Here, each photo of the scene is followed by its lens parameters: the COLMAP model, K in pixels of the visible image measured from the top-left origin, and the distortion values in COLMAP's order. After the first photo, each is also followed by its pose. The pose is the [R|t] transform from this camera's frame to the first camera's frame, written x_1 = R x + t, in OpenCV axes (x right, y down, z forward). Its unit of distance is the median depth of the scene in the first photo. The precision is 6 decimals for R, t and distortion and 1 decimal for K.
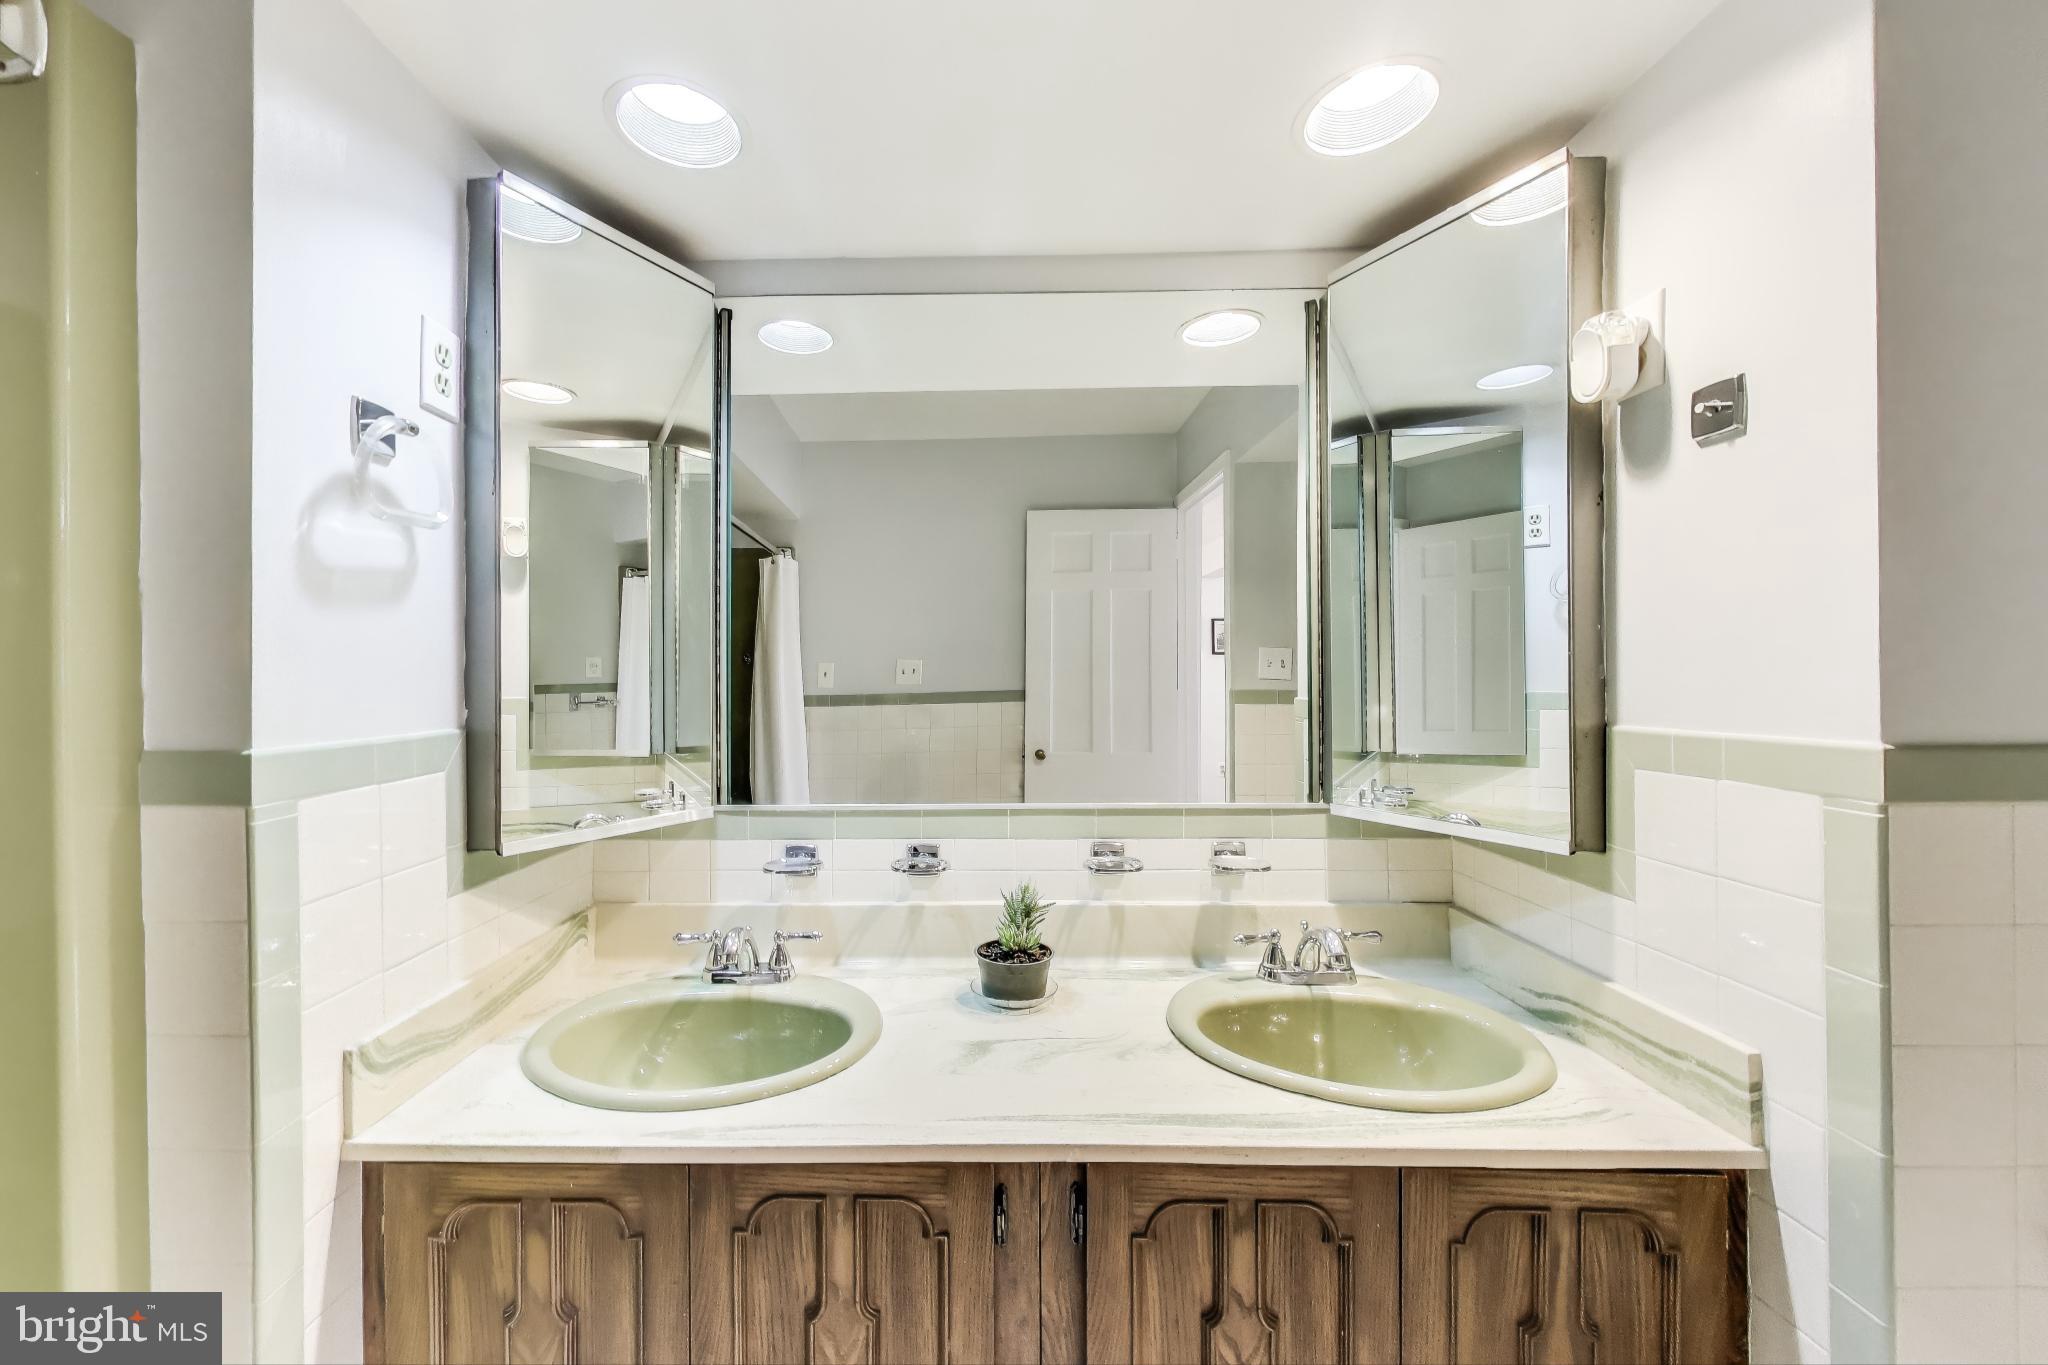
lens RADIAL K [[740.4, 0, 1019.1], [0, 740.4, 675.9], [0, 0, 1]] dist [-0.002229, -0.000063]
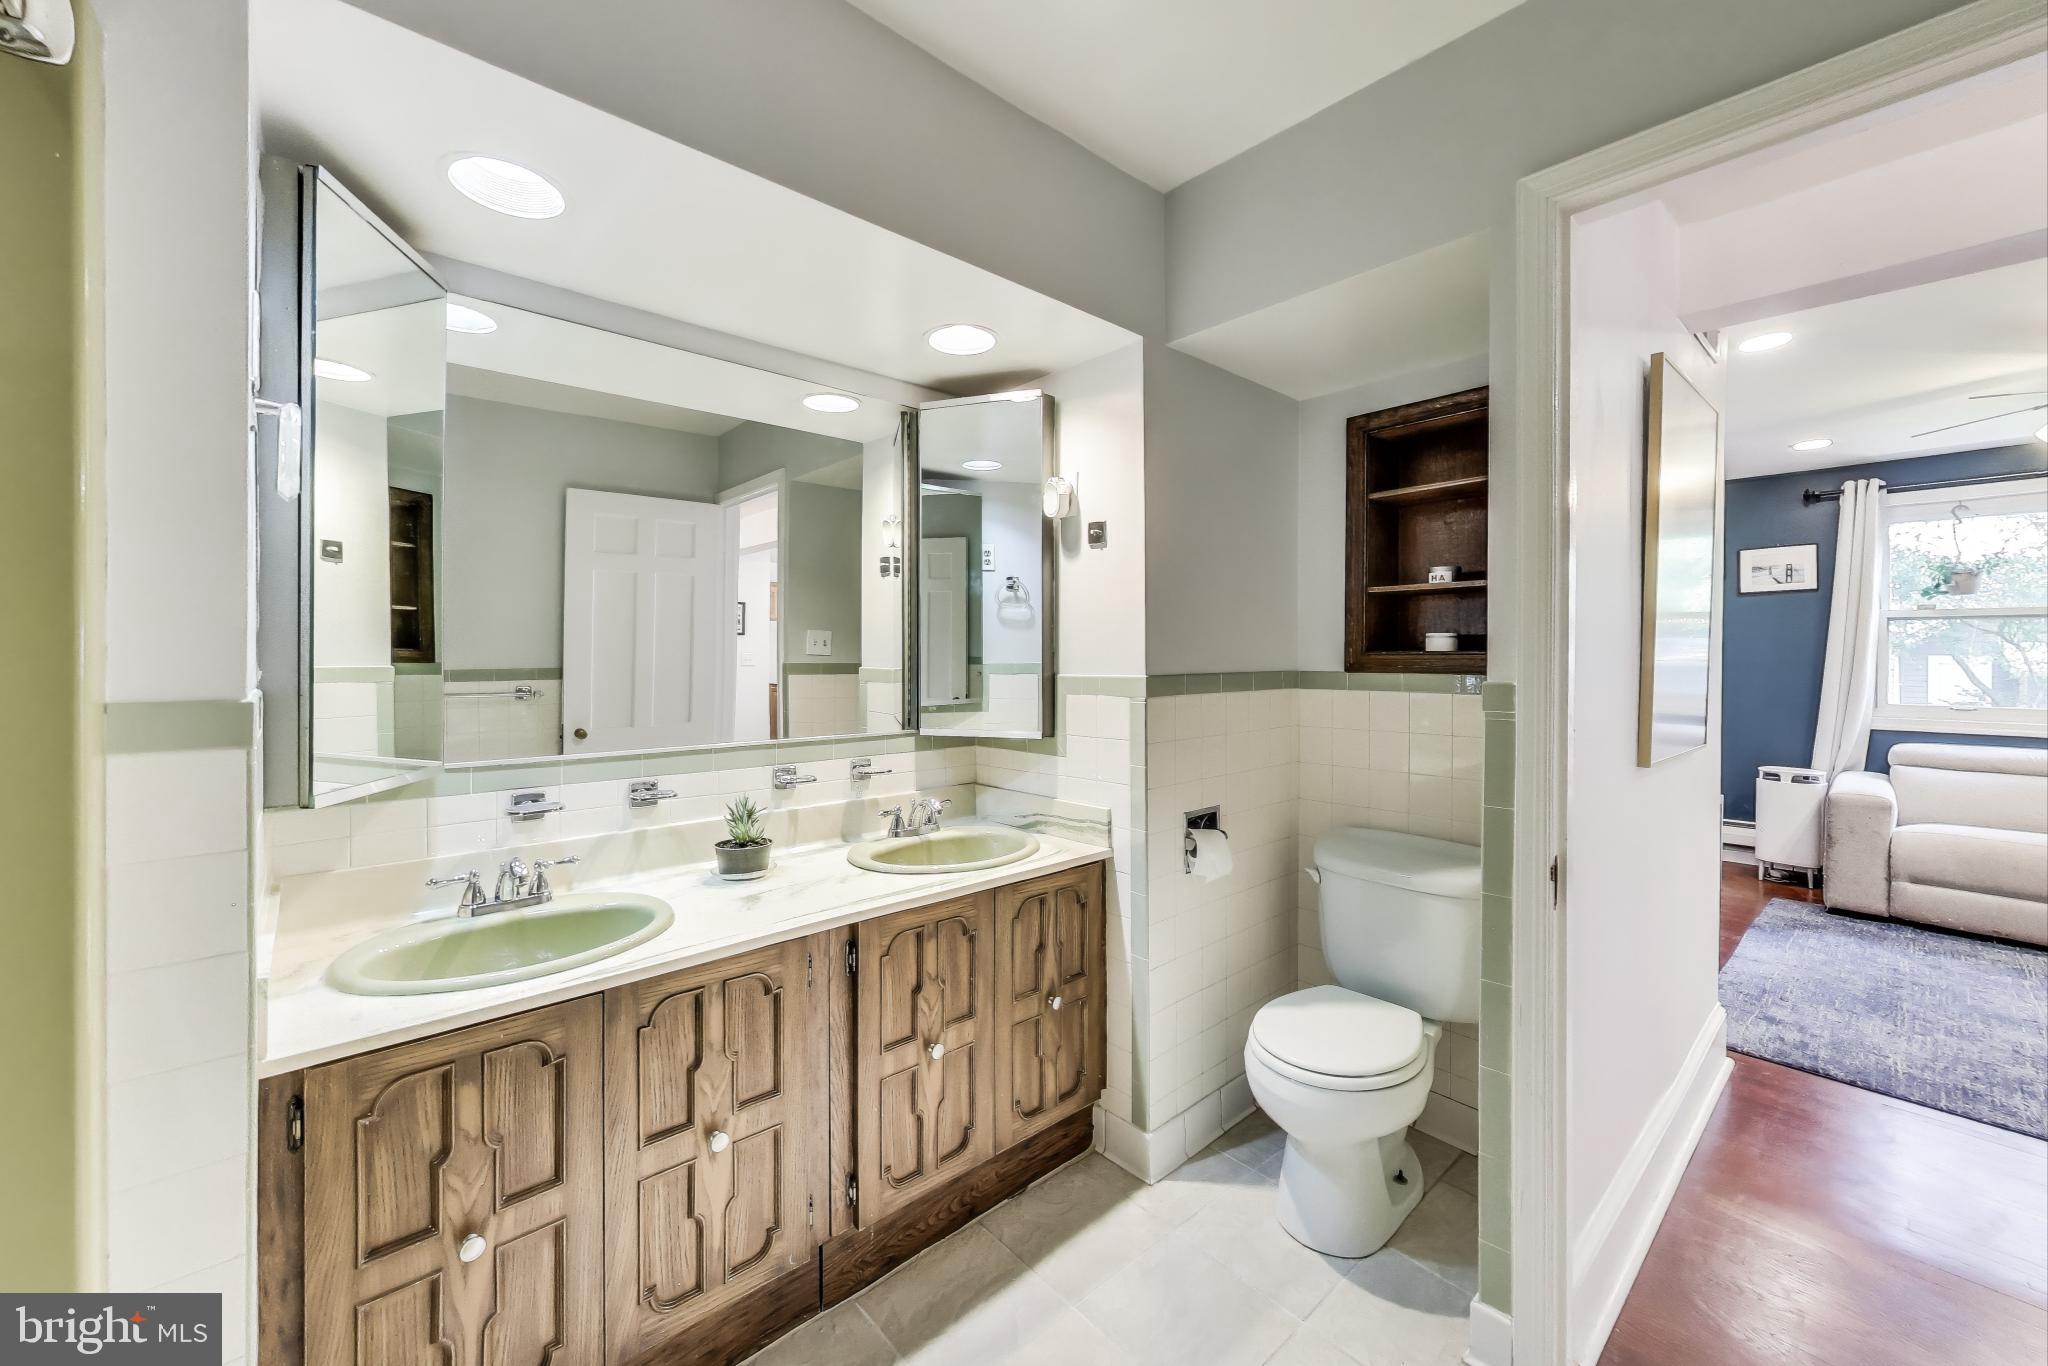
lens RADIAL K [[792.9, 0, 1020.8], [0, 792.9, 658.2], [0, 0, 1]] dist [-0.000473, 0.000040]
pose [[0.726992, 0.007247, 0.686607, -0.840573], [-0.003900, 0.999972, -0.006426, 0.038096], [-0.686634, 0.001994, 0.727000, -0.575672]]
